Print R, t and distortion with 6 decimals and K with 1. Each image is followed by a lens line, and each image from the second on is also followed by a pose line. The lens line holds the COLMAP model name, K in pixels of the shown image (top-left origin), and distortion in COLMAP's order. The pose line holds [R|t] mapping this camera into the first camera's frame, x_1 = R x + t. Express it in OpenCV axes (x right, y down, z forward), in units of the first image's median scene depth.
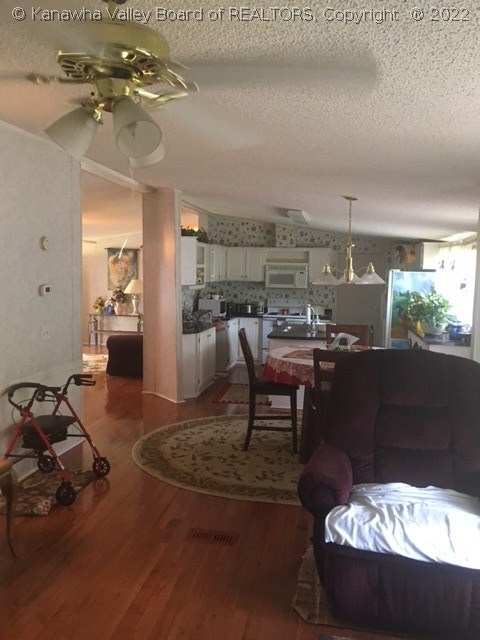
lens RADIAL K [[533.7, 0, 237.7], [0, 533.7, 319.9], [0, 0, 1]] dist [0.108083, -0.046976]
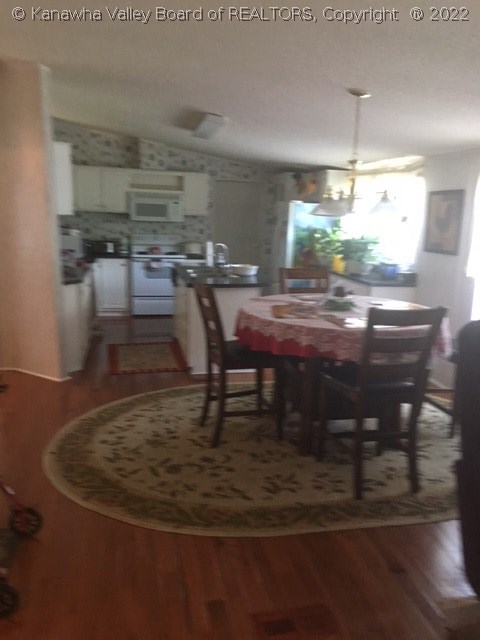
lens RADIAL K [[533.7, 0, 243.8], [0, 533.7, 320.0], [0, 0, 1]] dist [0.108083, -0.046976]
pose [[0.919261, -0.066809, 0.387939, -0.163630], [0.019706, 0.992067, 0.124154, -0.012623], [-0.393156, -0.106485, 0.913285, 0.248408]]
